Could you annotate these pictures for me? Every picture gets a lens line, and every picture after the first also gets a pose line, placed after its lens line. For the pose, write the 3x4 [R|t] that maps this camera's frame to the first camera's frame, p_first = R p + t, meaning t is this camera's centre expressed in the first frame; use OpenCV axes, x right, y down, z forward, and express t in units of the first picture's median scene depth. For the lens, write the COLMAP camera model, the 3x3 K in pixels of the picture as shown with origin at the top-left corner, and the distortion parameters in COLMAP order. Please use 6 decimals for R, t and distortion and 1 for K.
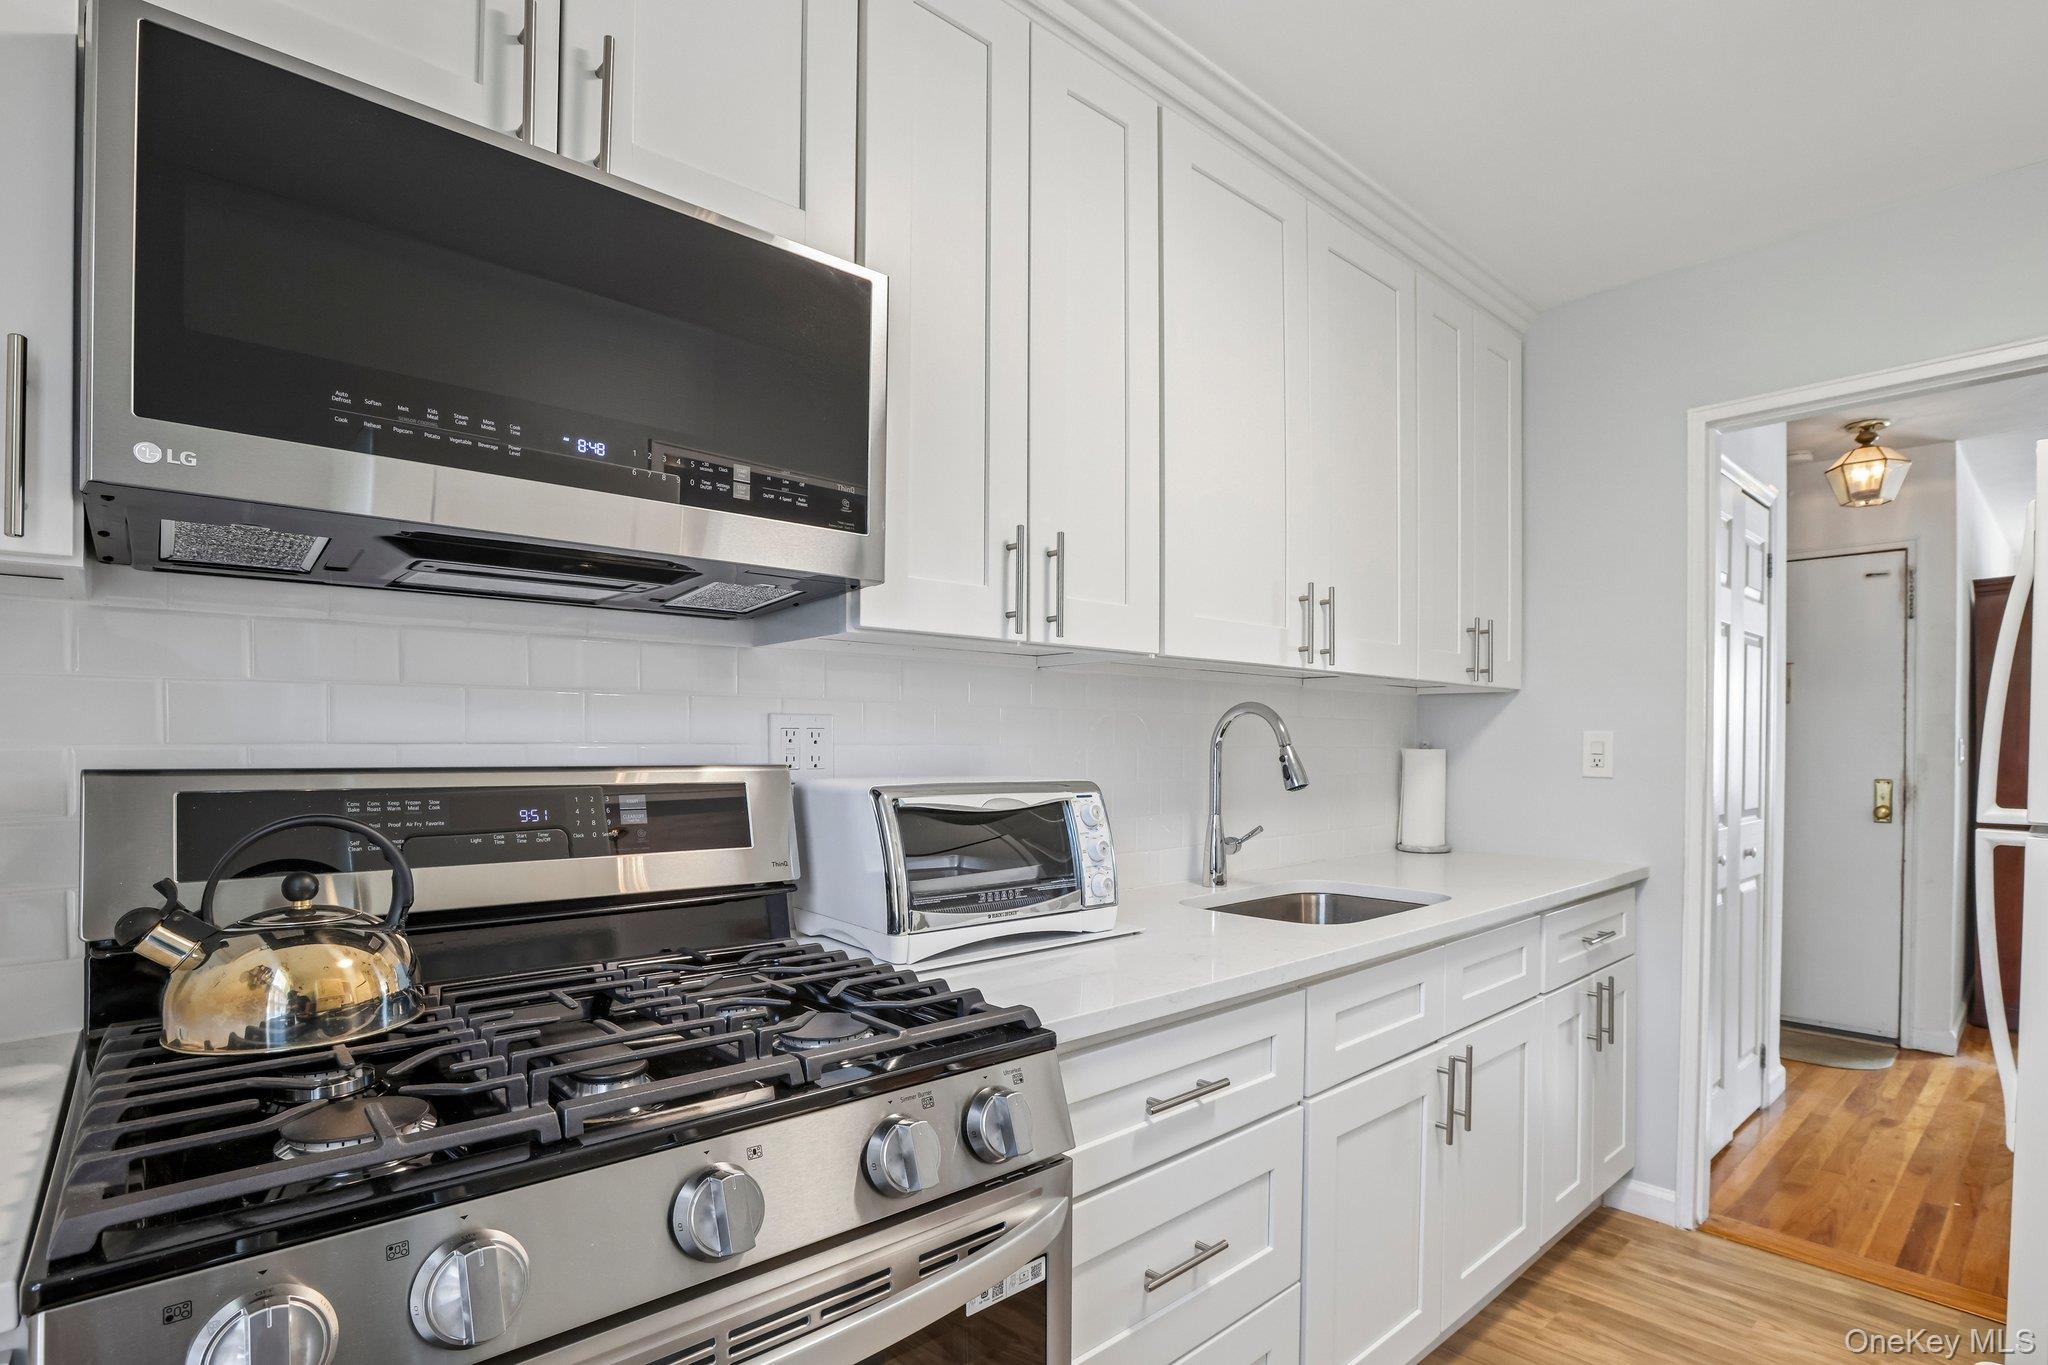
lens RADIAL K [[981.1, 0, 1022.3], [0, 981.1, 730.9], [0, 0, 1]] dist [-0.051632, 0.000200]
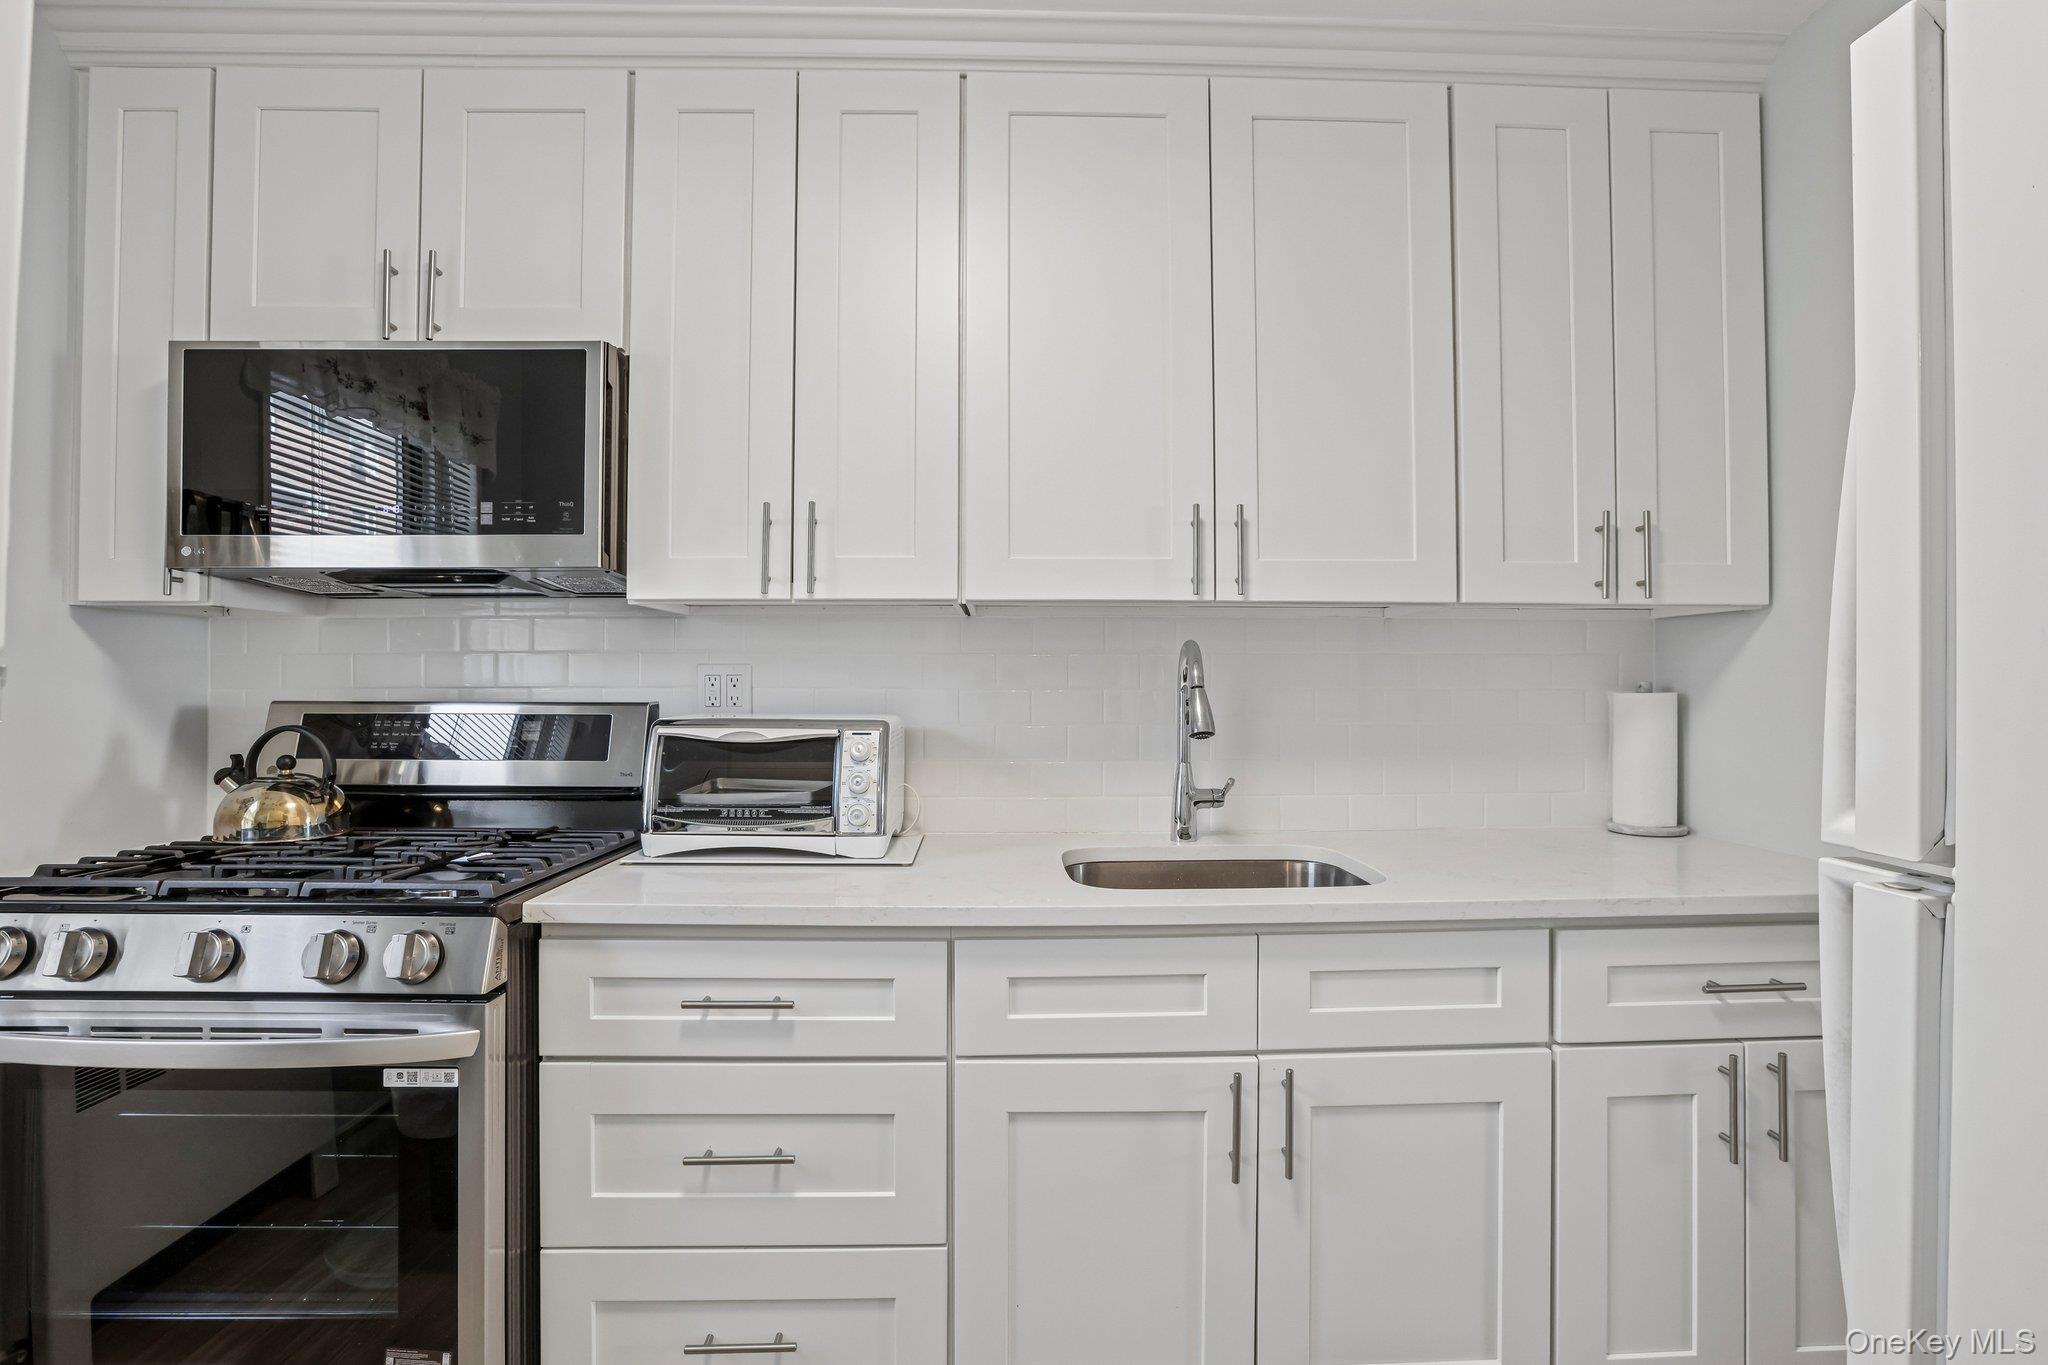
lens RADIAL K [[882.5, 0, 1024.0], [0, 882.5, 682.5], [0, 0, 1]] dist [-0.034371, -0.000050]
pose [[0.767673, -0.002141, -0.640838, 0.875589], [0.010216, 0.999908, 0.008897, 0.000561], [0.640760, -0.013377, 0.767625, 0.367166]]
